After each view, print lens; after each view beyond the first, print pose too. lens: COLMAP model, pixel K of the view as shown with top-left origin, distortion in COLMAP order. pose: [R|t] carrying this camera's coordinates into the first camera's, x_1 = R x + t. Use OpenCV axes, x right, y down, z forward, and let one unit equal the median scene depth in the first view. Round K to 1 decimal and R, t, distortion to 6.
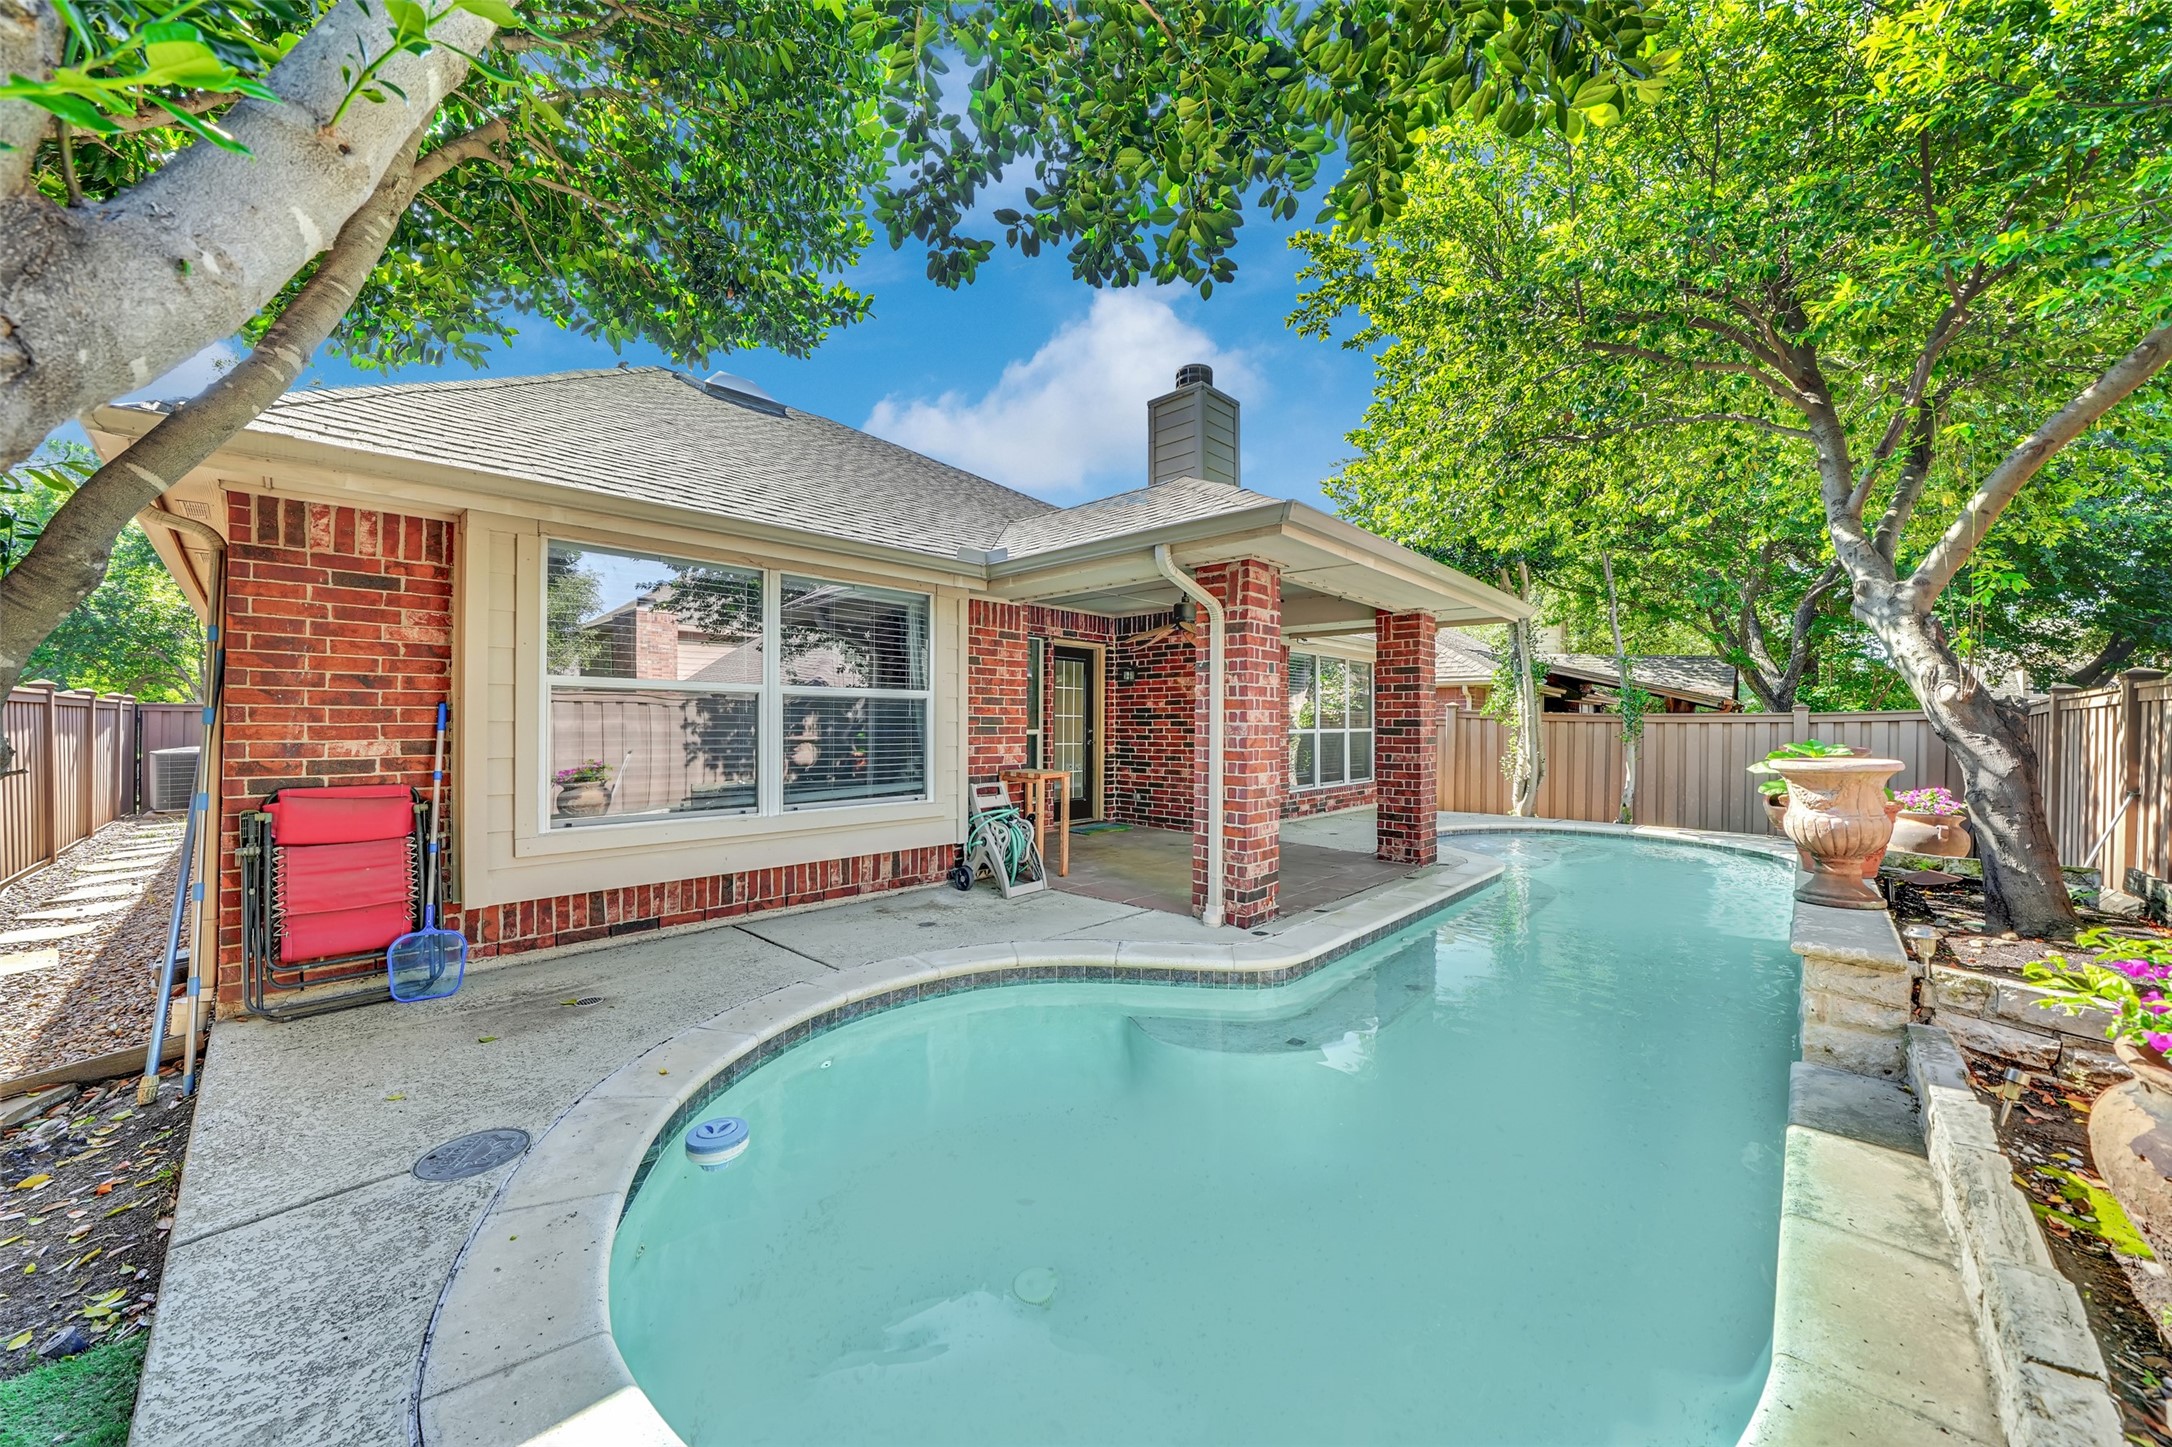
lens RADIAL K [[779.9, 0, 1086.1], [0, 779.9, 726.7], [0, 0, 1]] dist [-0.014155, 0.001349]
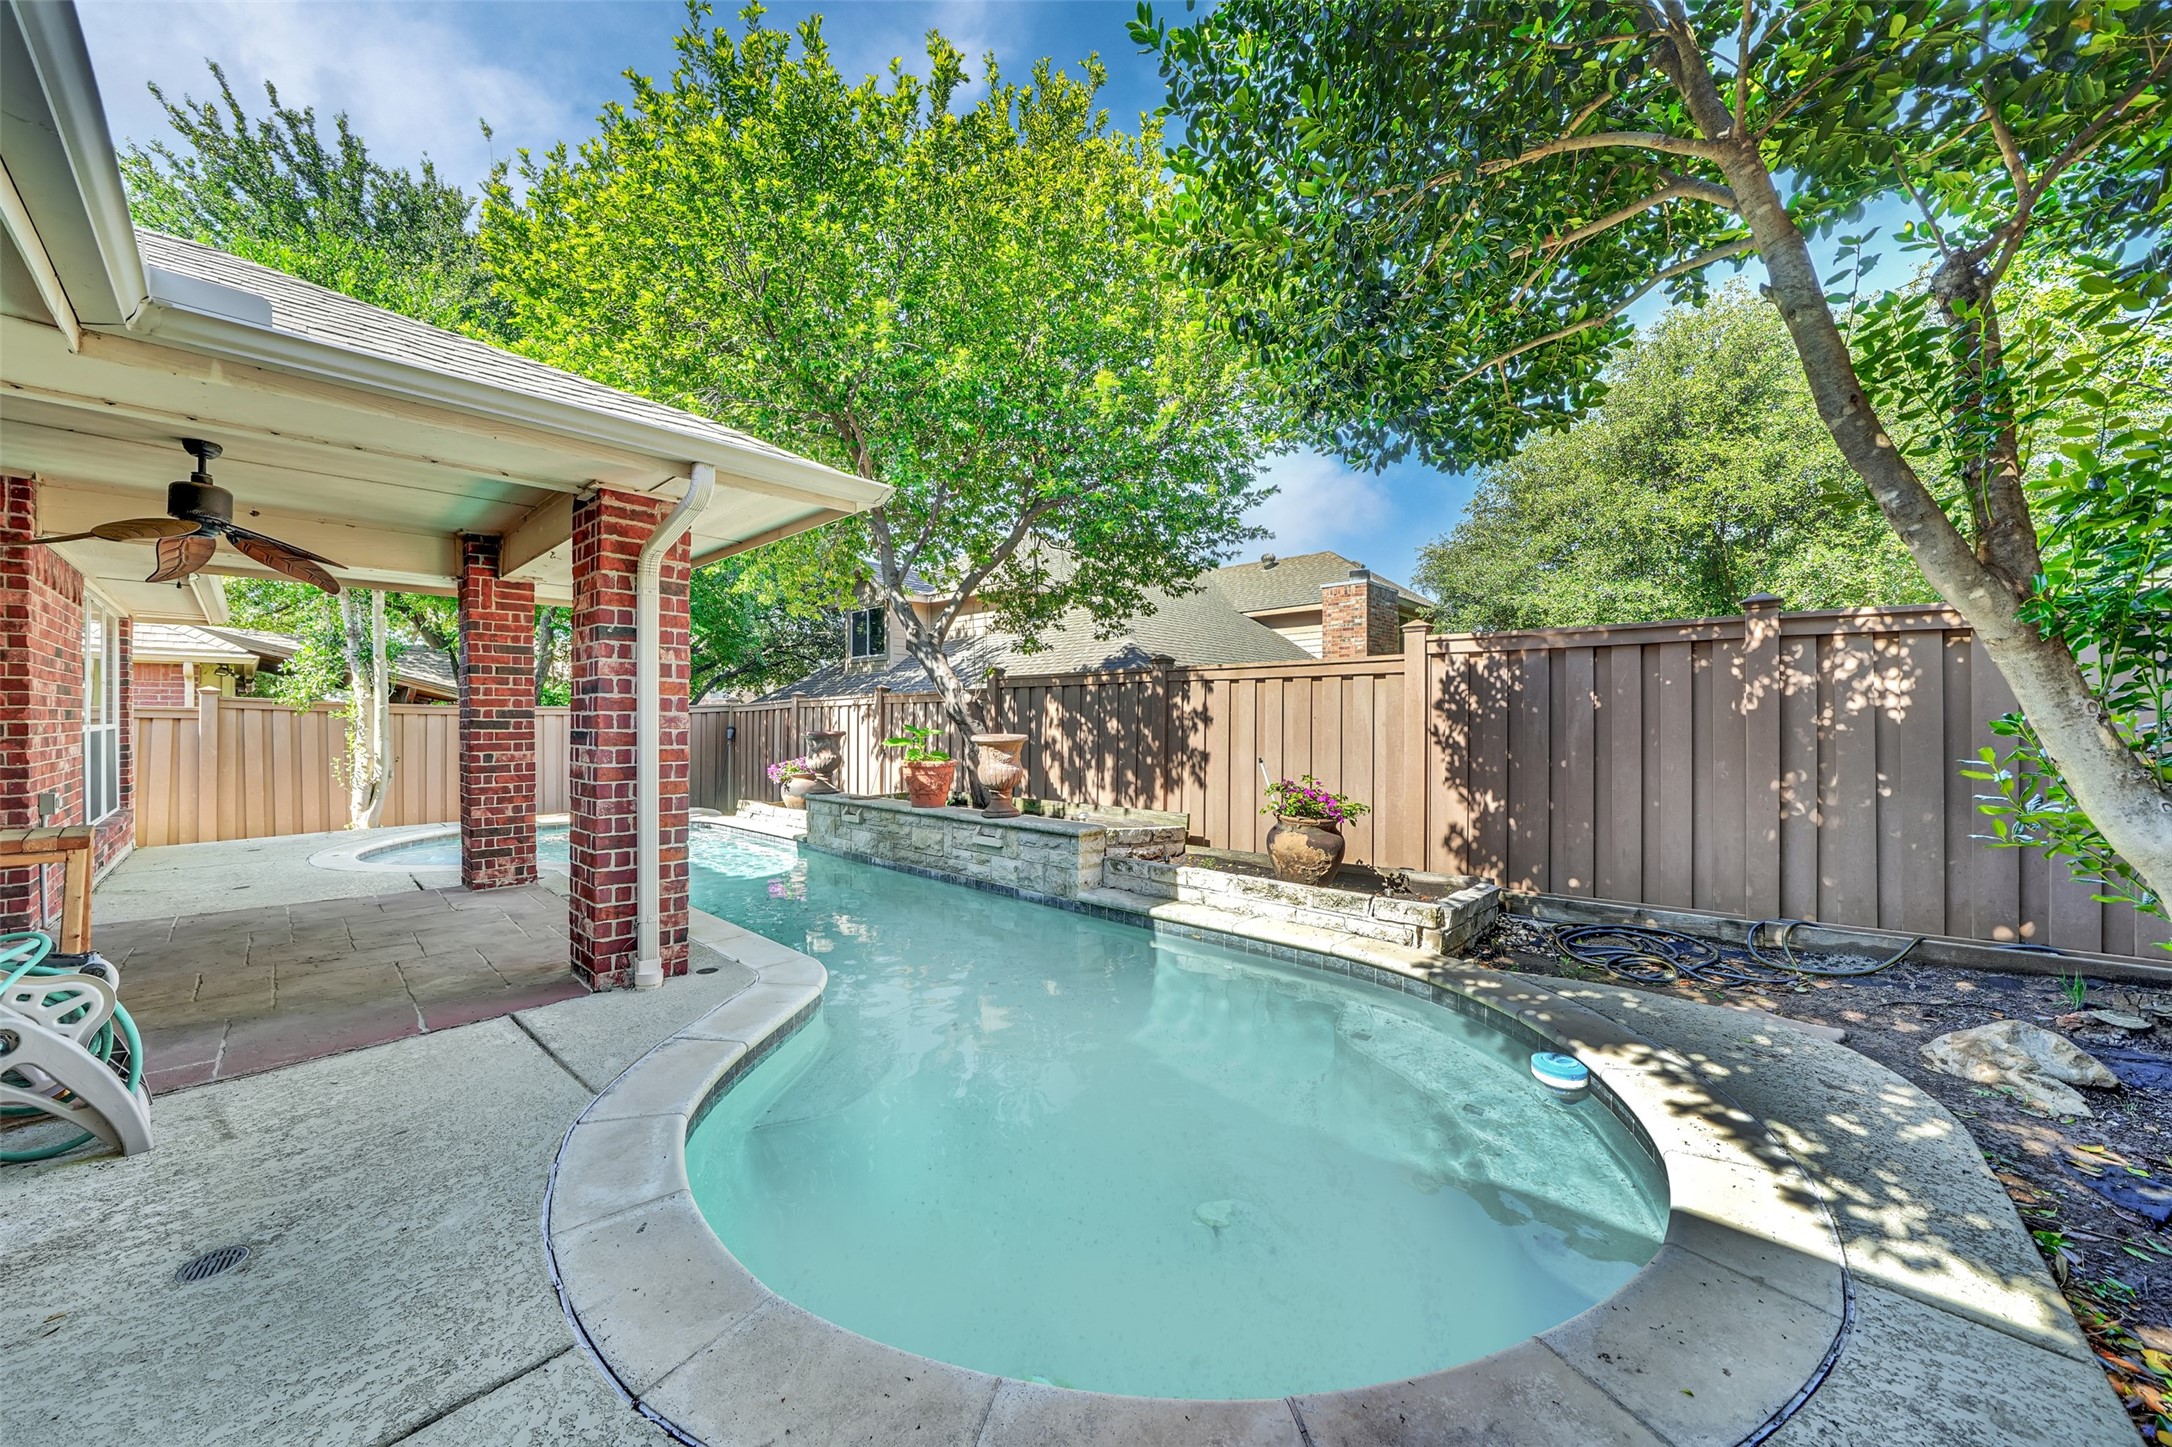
lens RADIAL K [[740.2, 0, 1084.7], [0, 740.2, 723.6], [0, 0, 1]] dist [-0.000053, 0.000015]
pose [[-0.000160, -0.006617, 0.999978, -0.367812], [0.001790, 0.999977, 0.006618, 0.001174], [-0.999998, 0.001791, -0.000148, 0.401087]]
